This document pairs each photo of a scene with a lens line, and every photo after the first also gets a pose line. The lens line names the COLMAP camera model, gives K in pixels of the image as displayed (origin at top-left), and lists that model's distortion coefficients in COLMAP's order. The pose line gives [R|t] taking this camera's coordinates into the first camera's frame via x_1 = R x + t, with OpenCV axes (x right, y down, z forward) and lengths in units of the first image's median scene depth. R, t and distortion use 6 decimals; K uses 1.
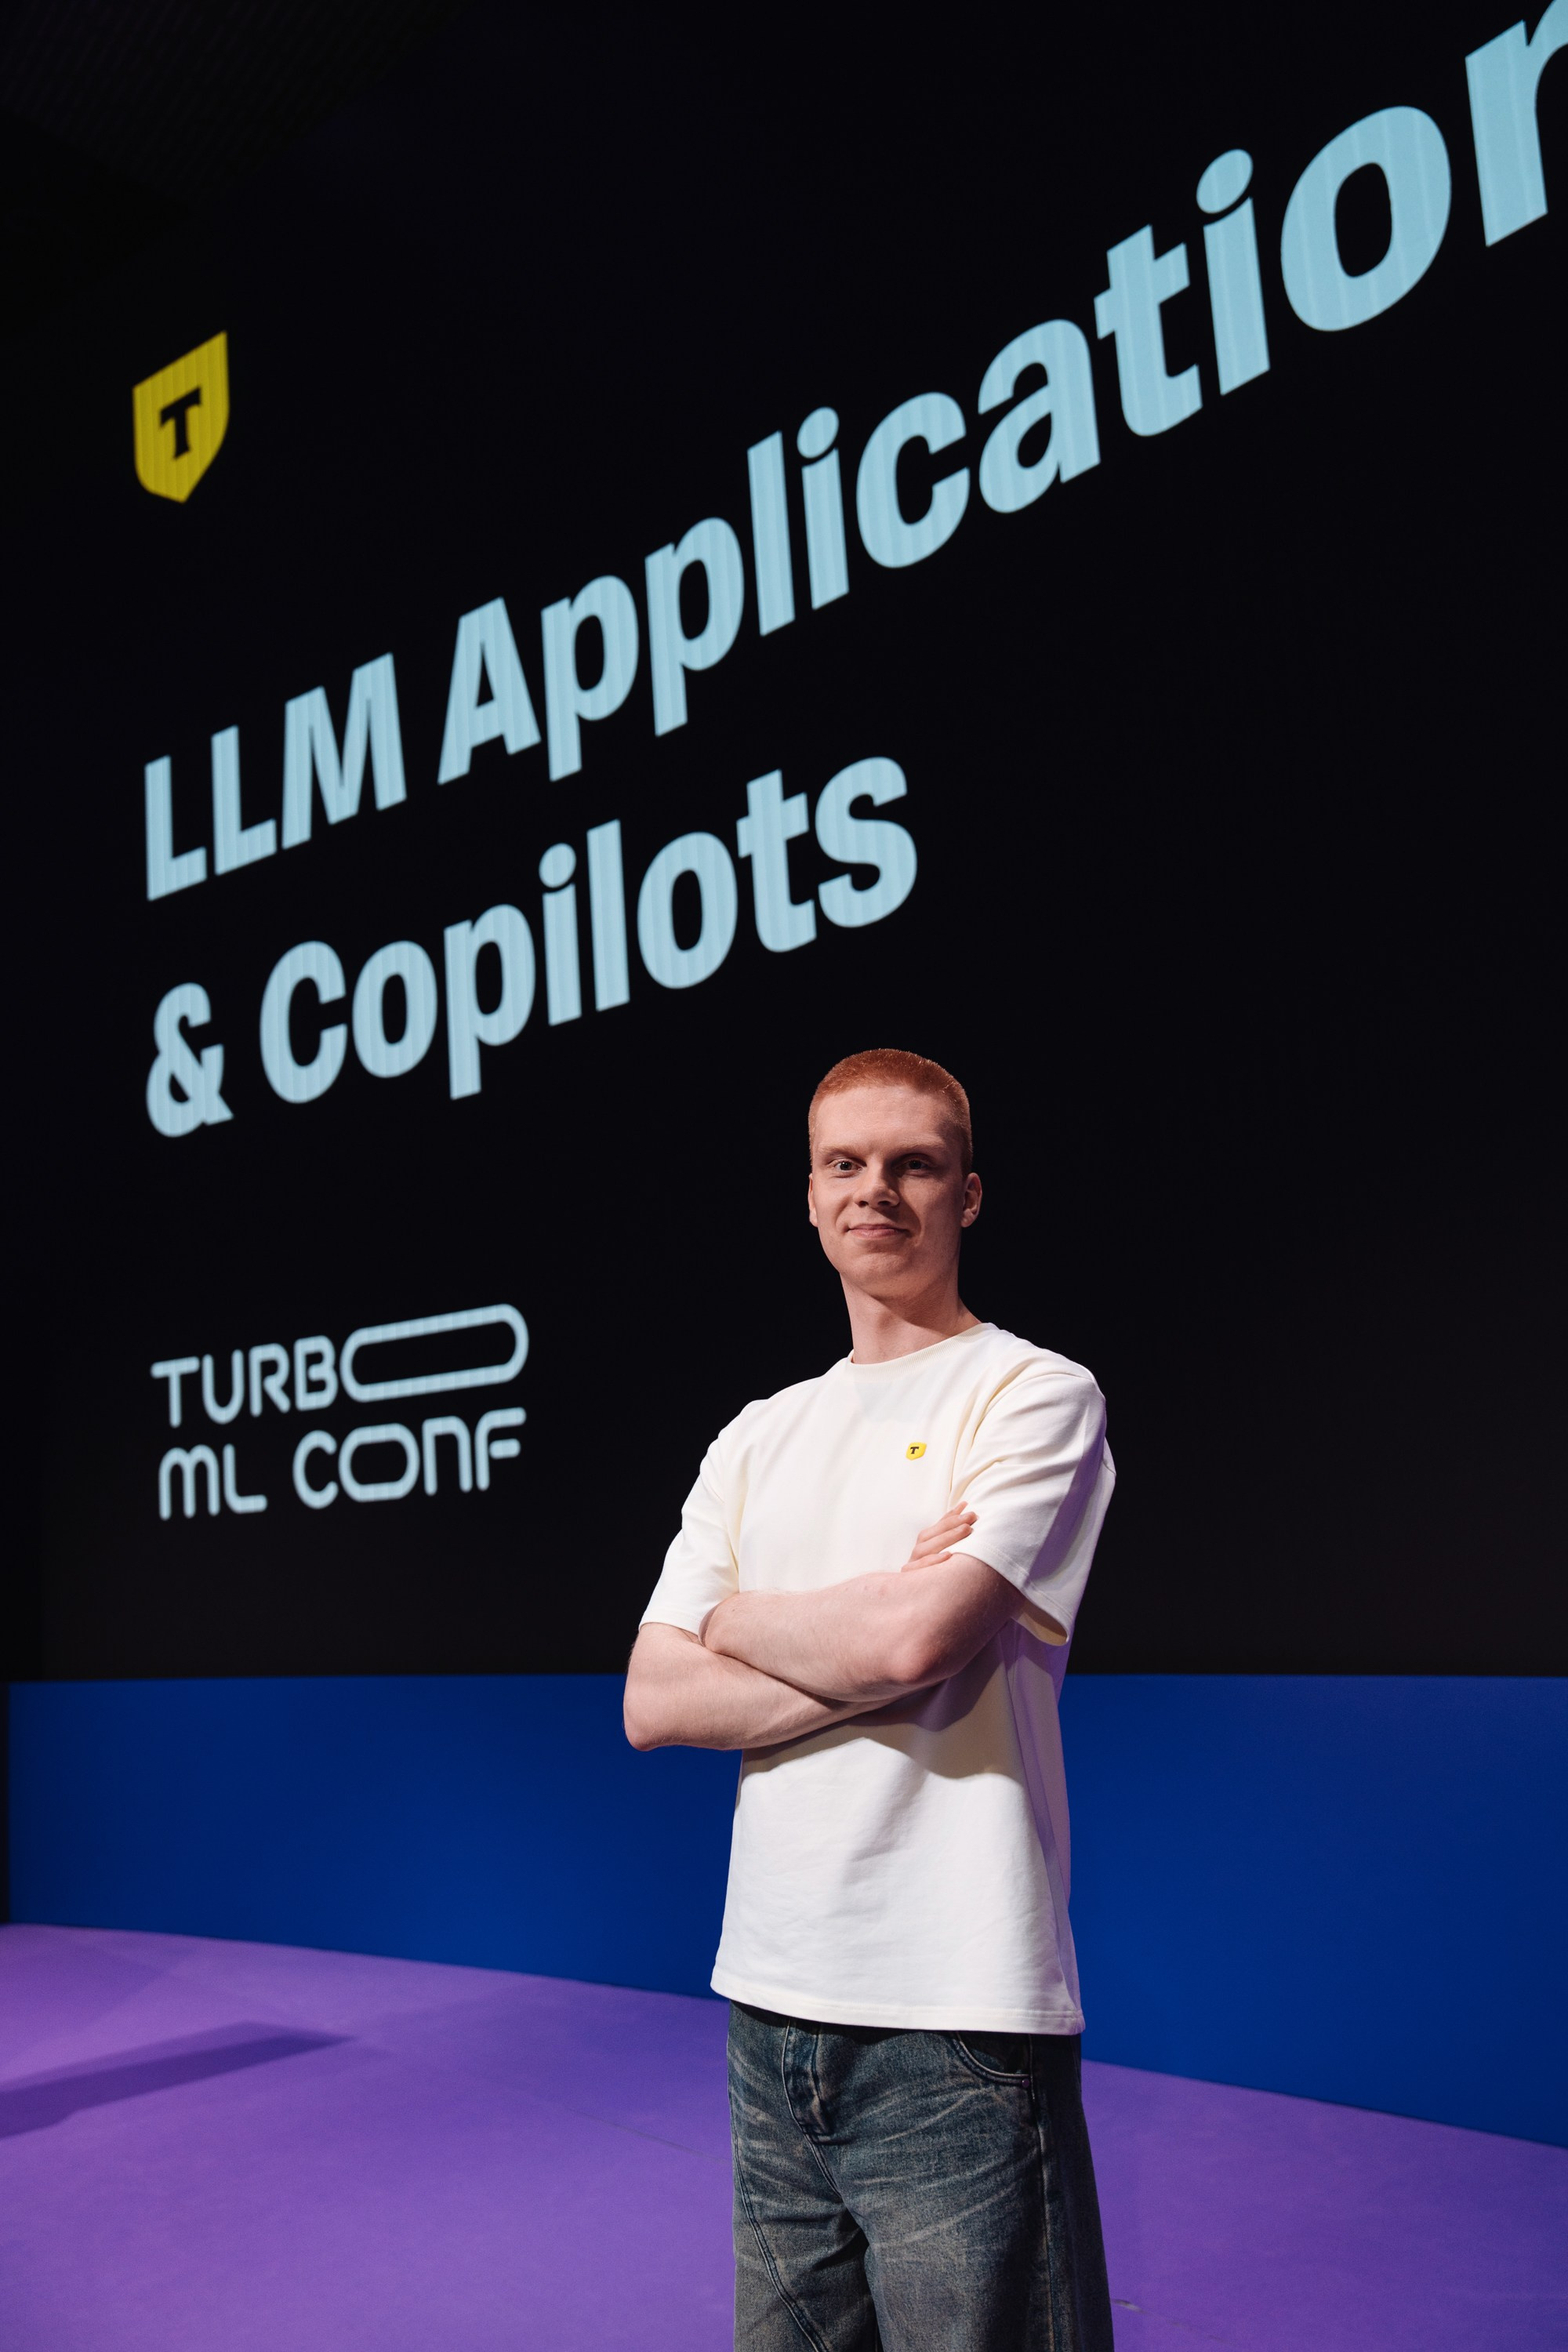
lens RADIAL K [[2200.7, 0, 779.0], [0, 2200.7, 1179.0], [0, 0, 1]] dist [-0.016904, 0.100324]
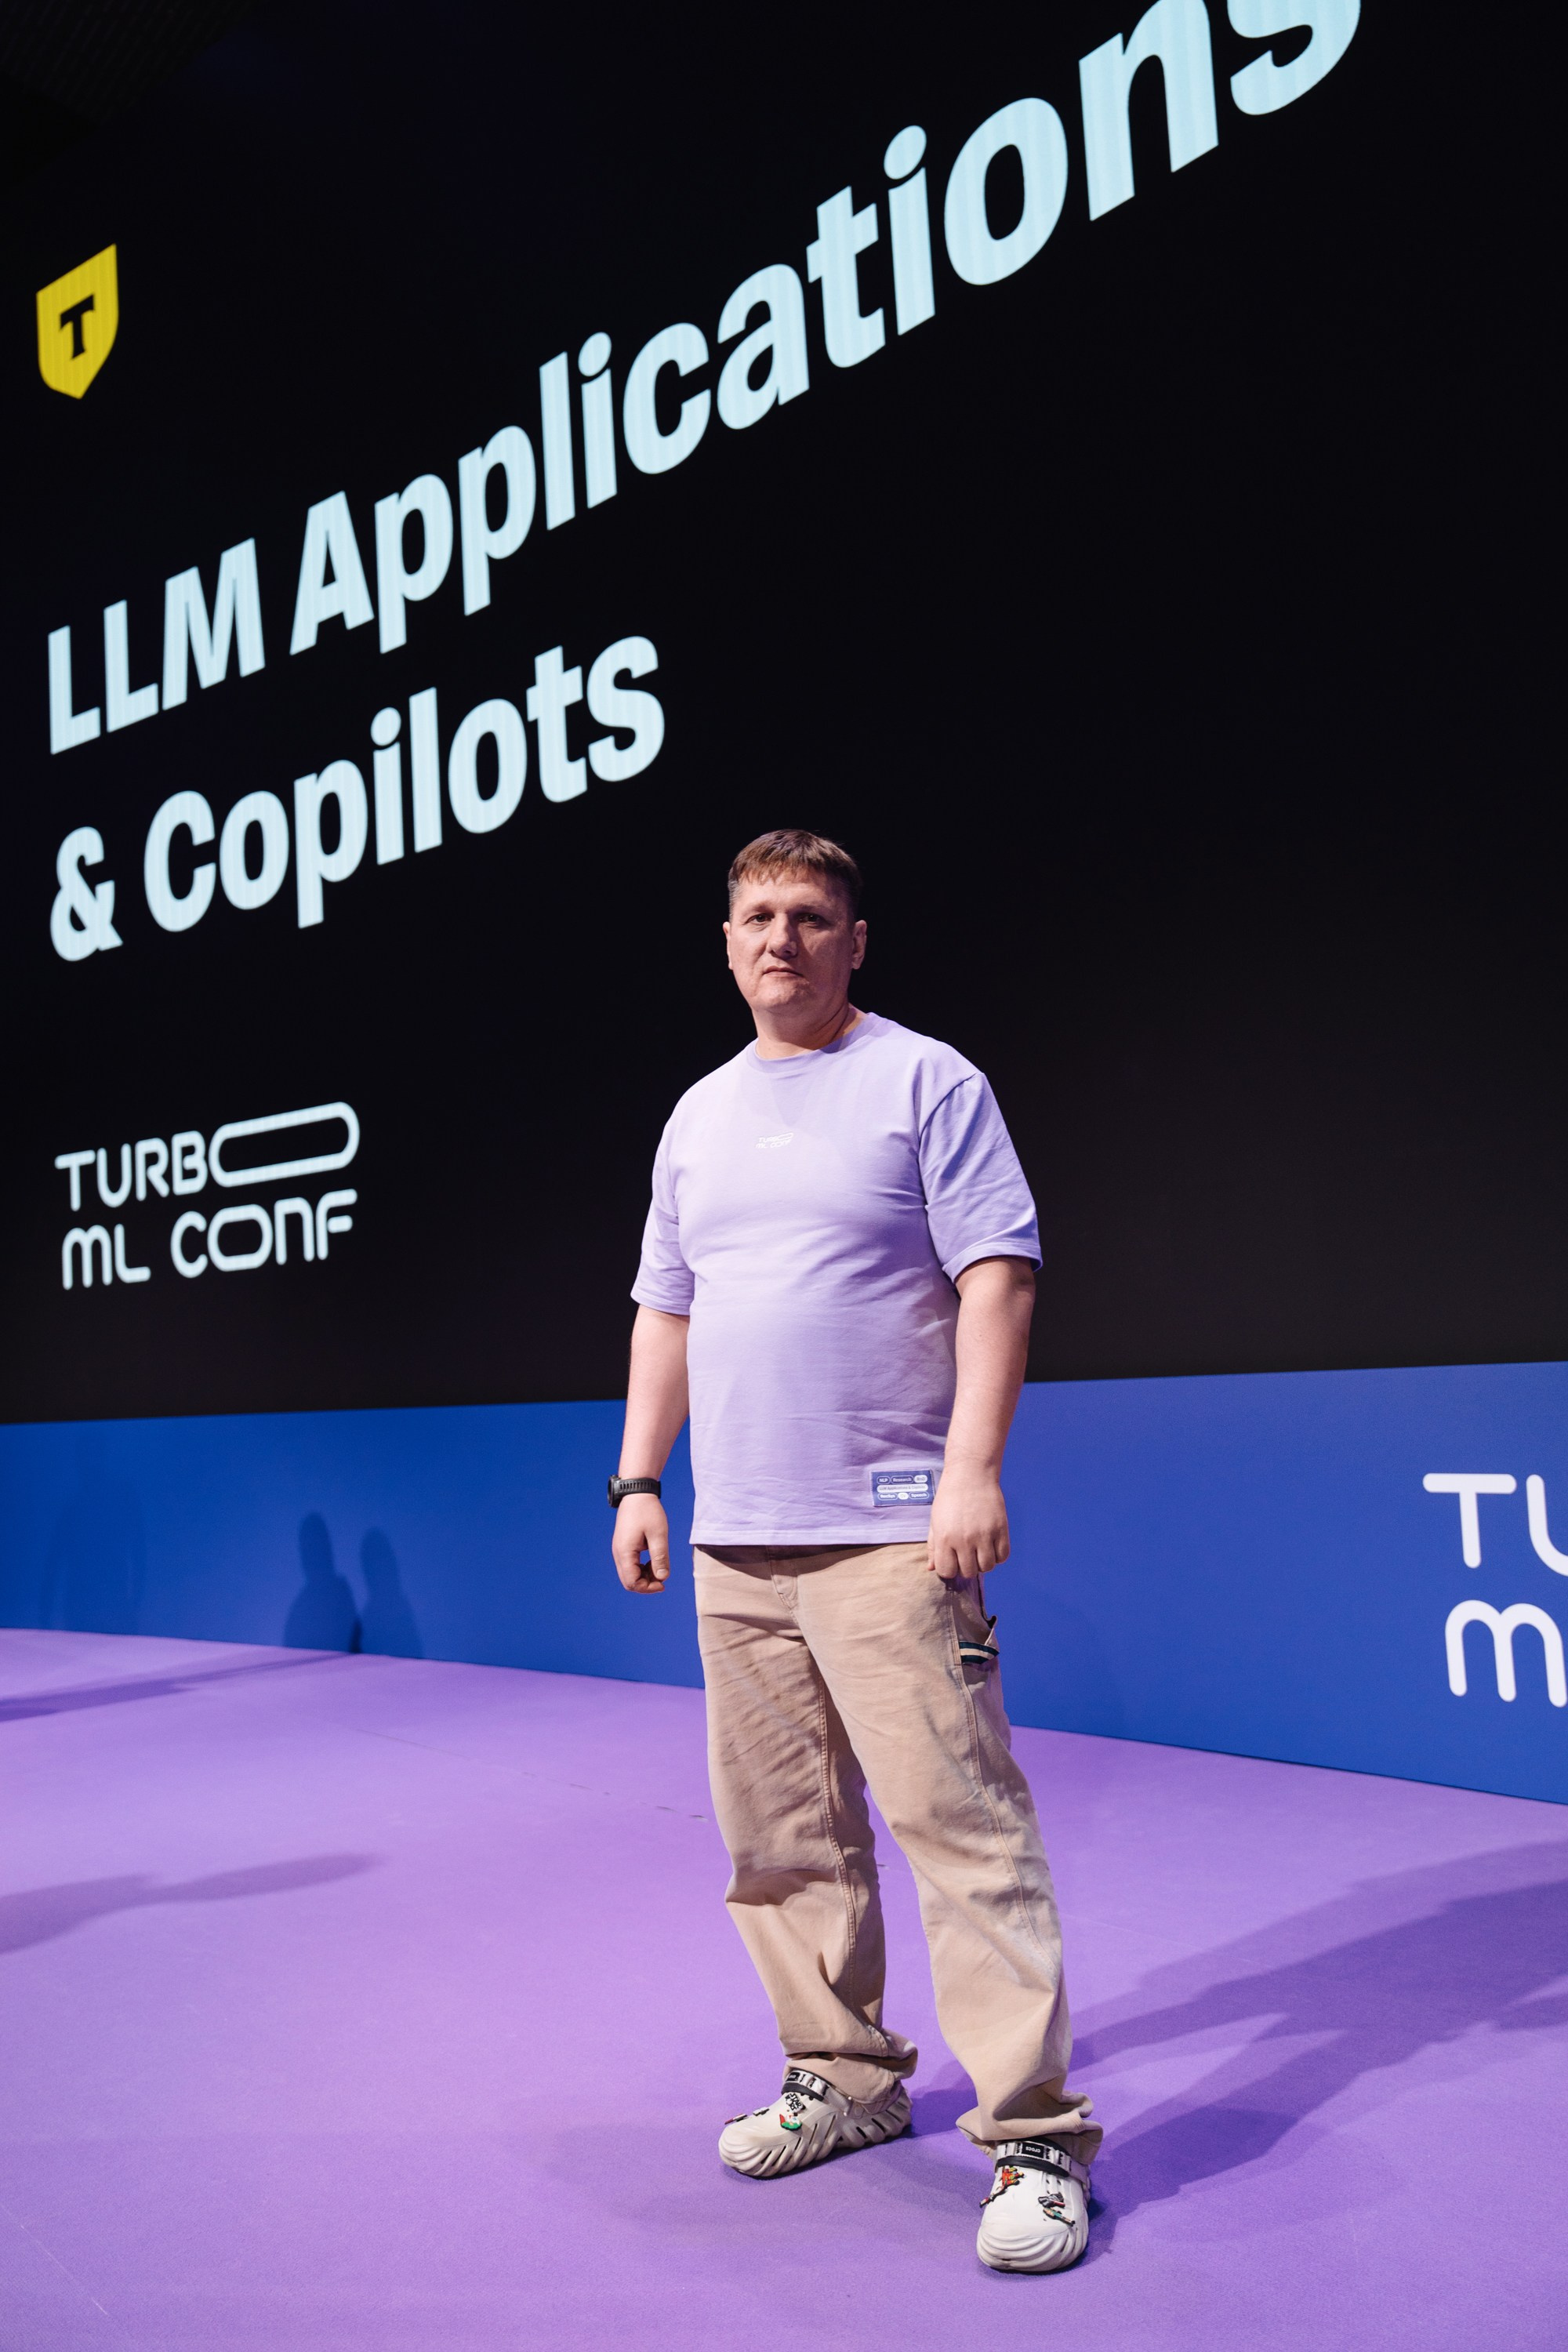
lens RADIAL K [[2094.4, 0, 777.1], [0, 2094.4, 1184.1], [0, 0, 1]] dist [-0.049509, 0.121282]
pose [[0.999854, 0.011677, 0.012492, 0.093327], [-0.012510, 0.997551, 0.068813, 0.020153], [-0.011657, -0.068959, 0.997551, -0.119565]]
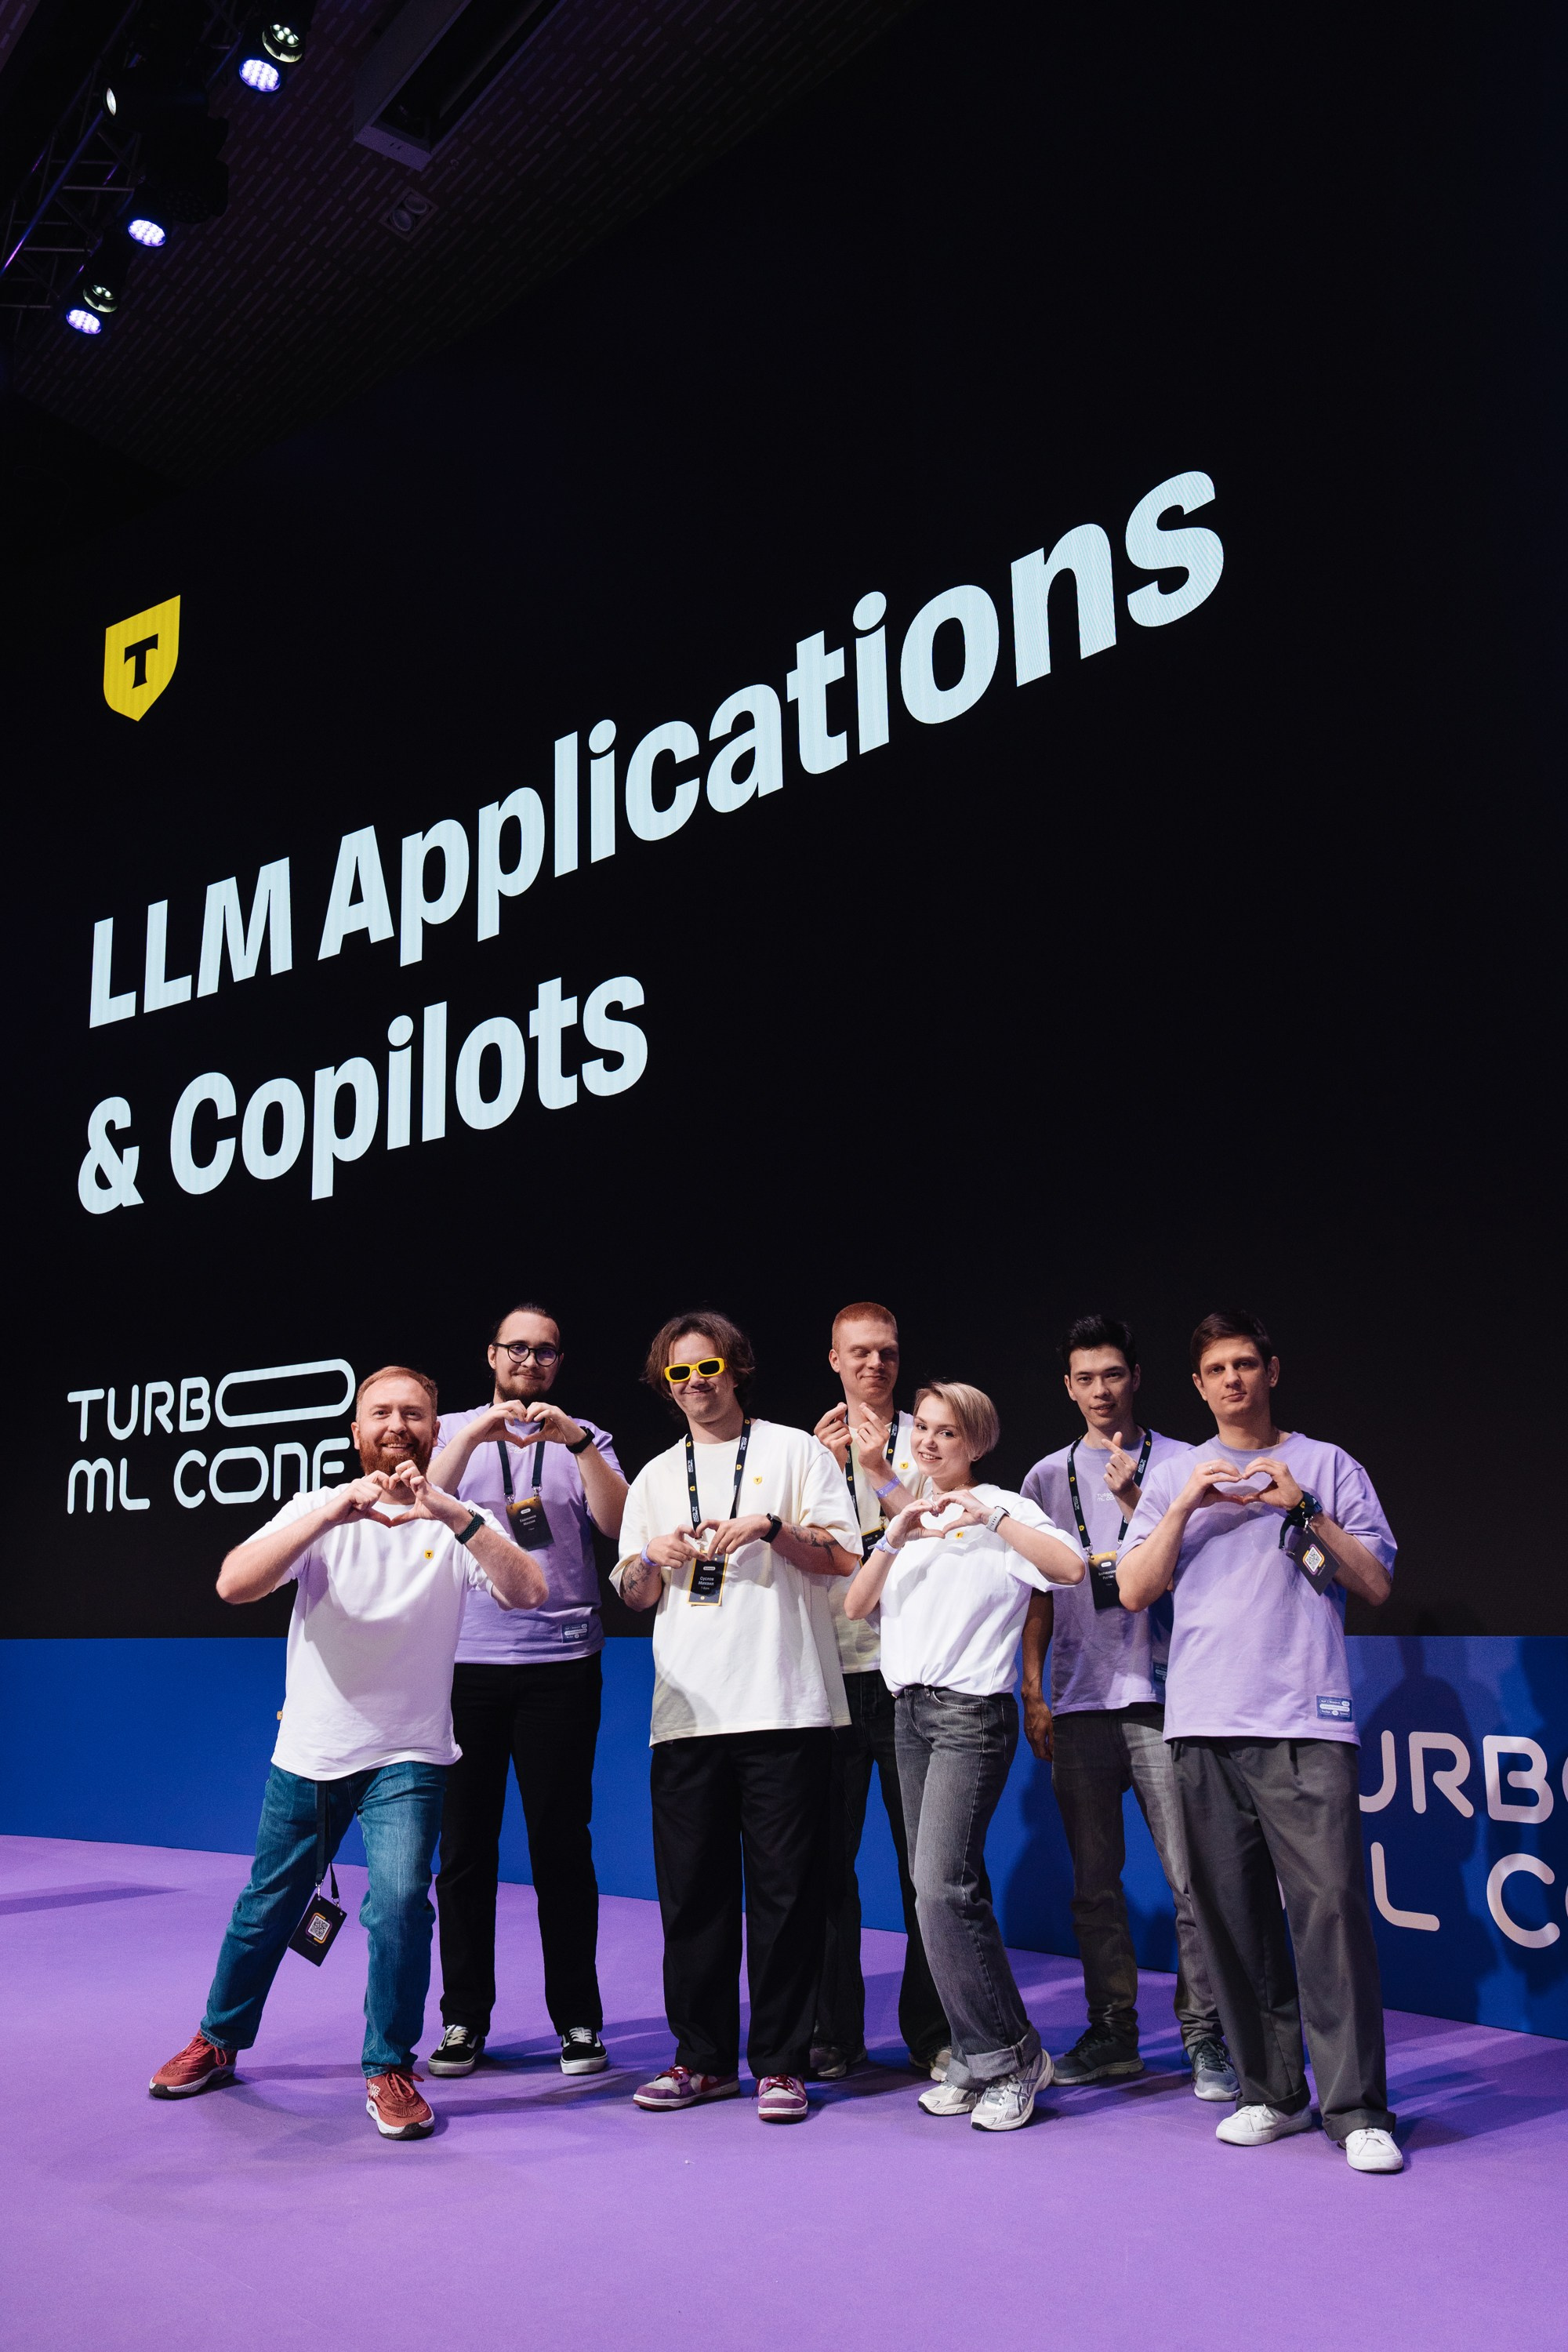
lens RADIAL K [[2136.9, 0, 784.0], [0, 2136.9, 1166.8], [0, 0, 1]] dist [-0.051452, 0.145734]
pose [[0.997579, 0.054643, 0.043018, 0.078048], [-0.052644, 0.997540, -0.046297, -0.012394], [-0.045442, 0.043920, 0.998001, -0.289665]]
